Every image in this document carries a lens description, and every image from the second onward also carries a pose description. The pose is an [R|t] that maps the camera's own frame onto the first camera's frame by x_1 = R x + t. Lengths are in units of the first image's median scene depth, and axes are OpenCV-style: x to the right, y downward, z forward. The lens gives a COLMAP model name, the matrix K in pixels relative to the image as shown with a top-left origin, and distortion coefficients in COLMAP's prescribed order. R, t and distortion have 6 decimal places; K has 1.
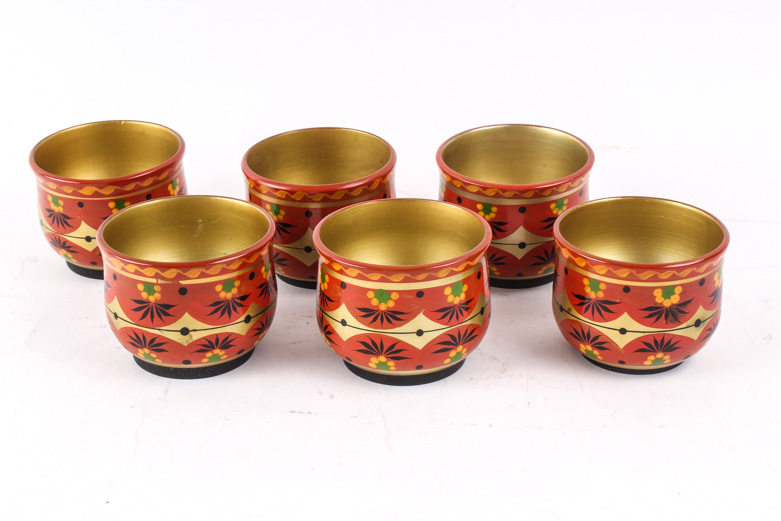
lens RADIAL K [[1355.8, 0, 389.4], [0, 1355.8, 259.2], [0, 0, 1]] dist [-0.008649, 0.000000]
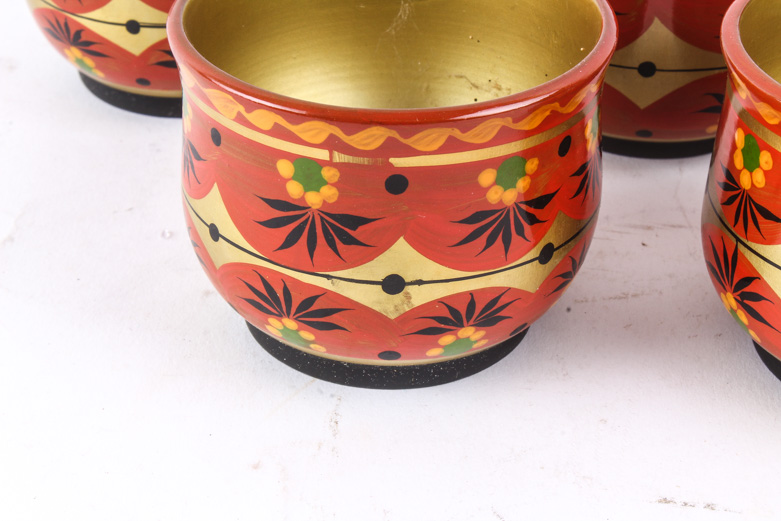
lens RADIAL K [[1820.2, 0, 391.4], [0, 1820.2, 261.5], [0, 0, 1]] dist [0.060647, 0.000000]
pose [[0.998330, 0.037867, -0.043622, -0.126653], [-0.032117, 0.991548, 0.125699, -0.018927], [0.048013, -0.124088, 0.991109, 0.471715]]
